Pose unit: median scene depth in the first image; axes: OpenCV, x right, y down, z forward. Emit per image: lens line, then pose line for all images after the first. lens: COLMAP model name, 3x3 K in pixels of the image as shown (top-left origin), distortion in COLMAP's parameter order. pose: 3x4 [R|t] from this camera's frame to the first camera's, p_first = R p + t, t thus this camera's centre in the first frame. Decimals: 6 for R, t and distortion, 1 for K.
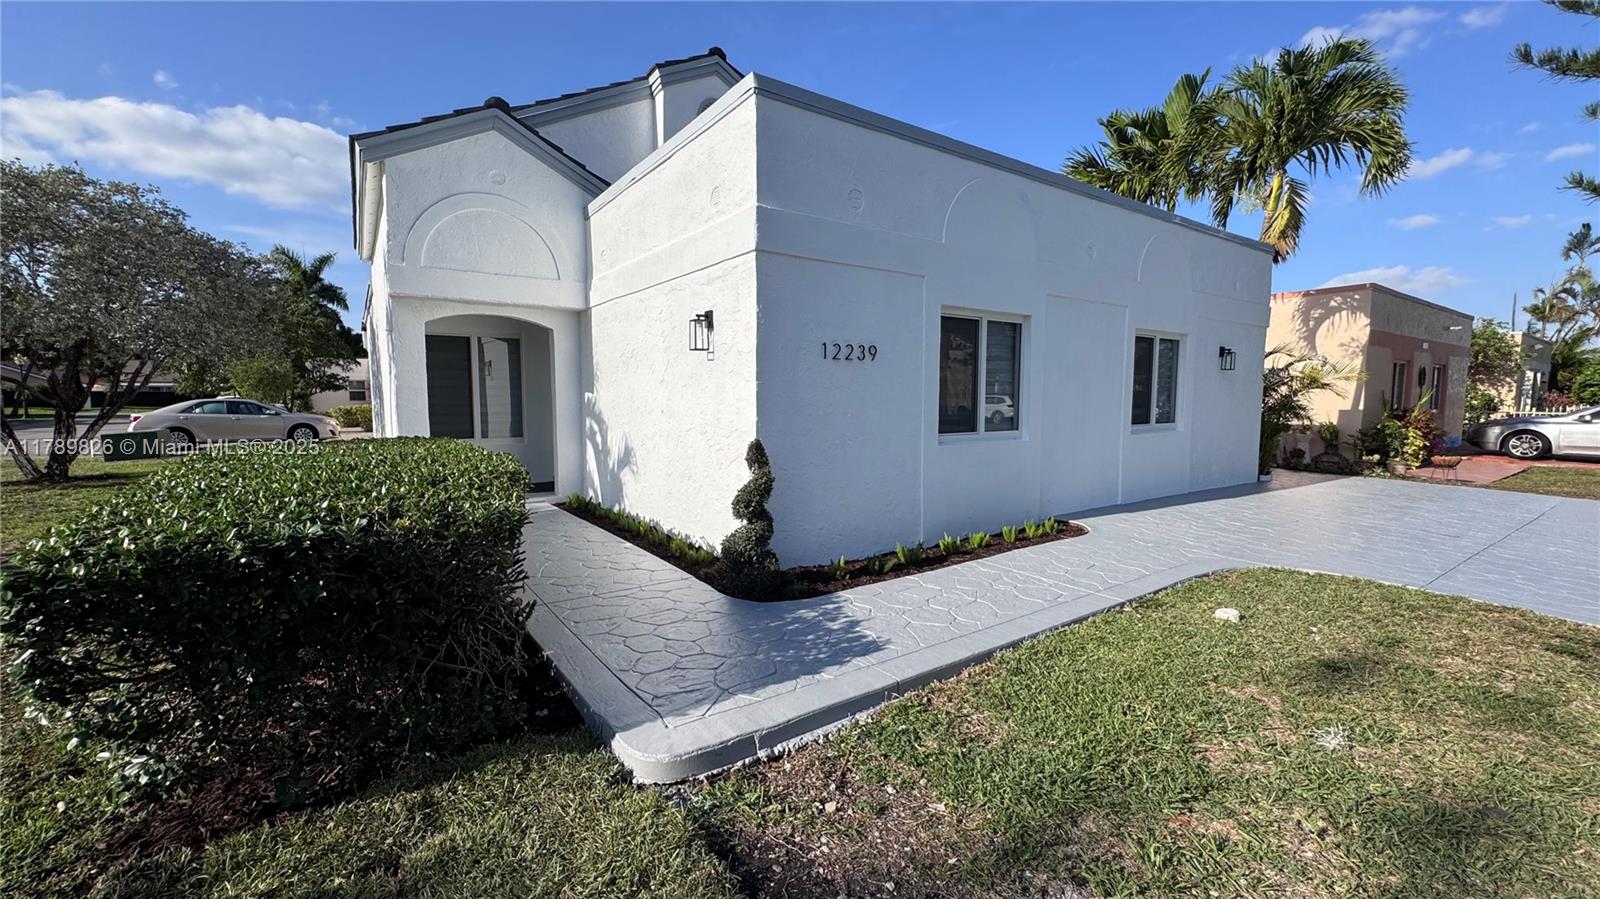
lens RADIAL K [[637.3, 0, 800.4], [0, 637.3, 450.7], [0, 0, 1]] dist [-0.000759, -0.000638]
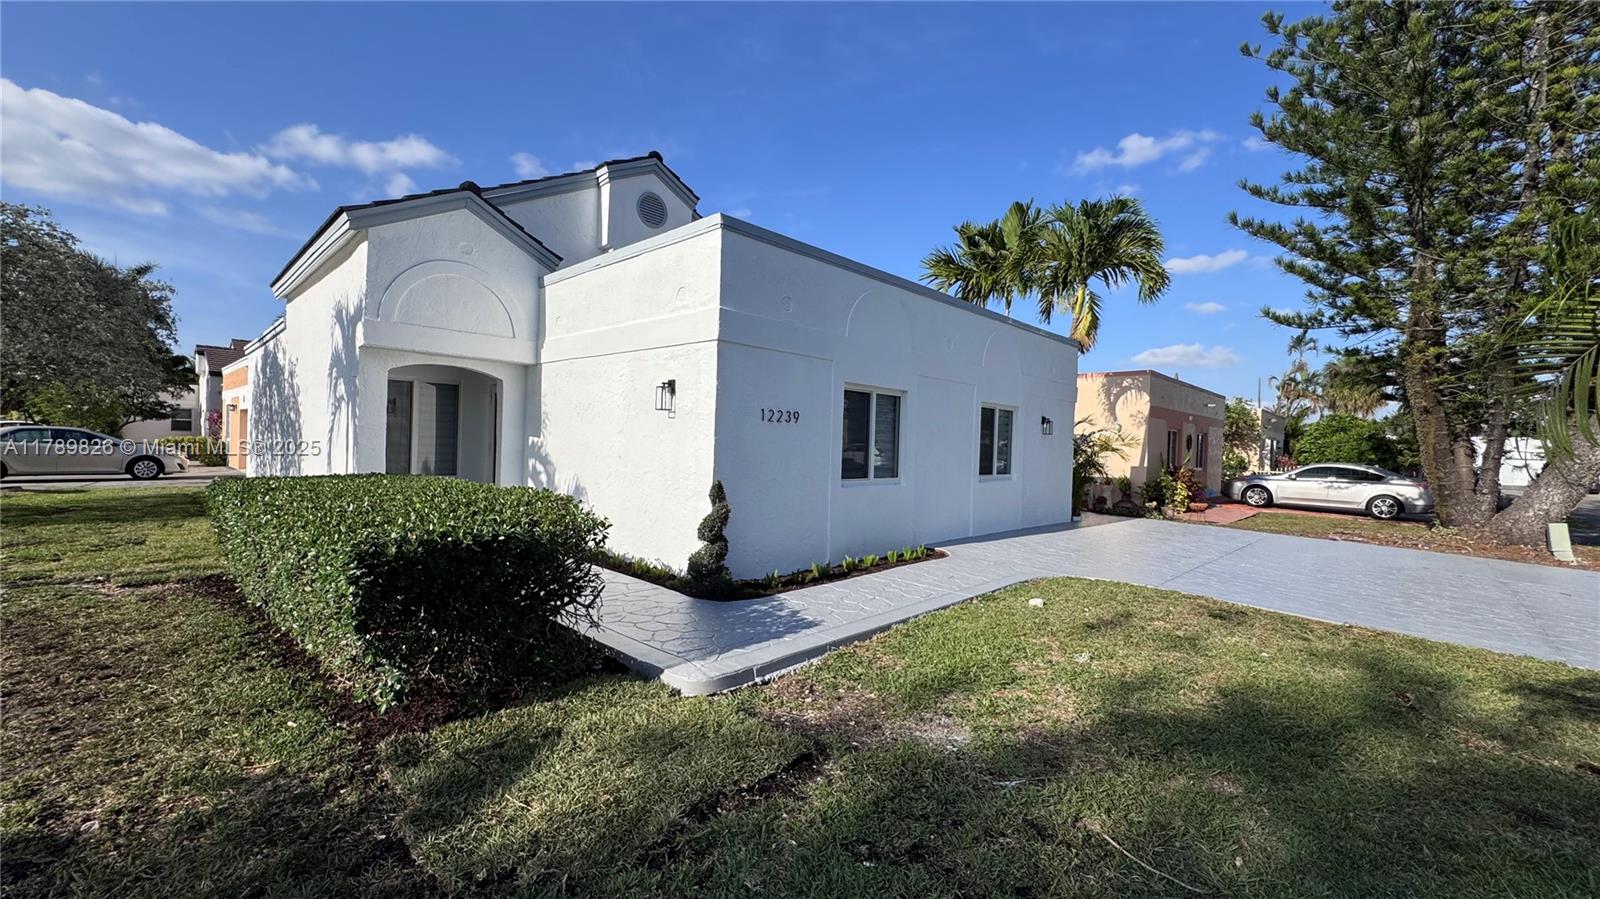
lens RADIAL K [[637.3, 0, 798.8], [0, 637.3, 450.2], [0, 0, 1]] dist [-0.000759, -0.000638]
pose [[0.980366, 0.027396, 0.195272, -0.102105], [-0.013402, 0.997269, -0.072628, 0.008285], [-0.196728, 0.068585, 0.978056, -0.214662]]
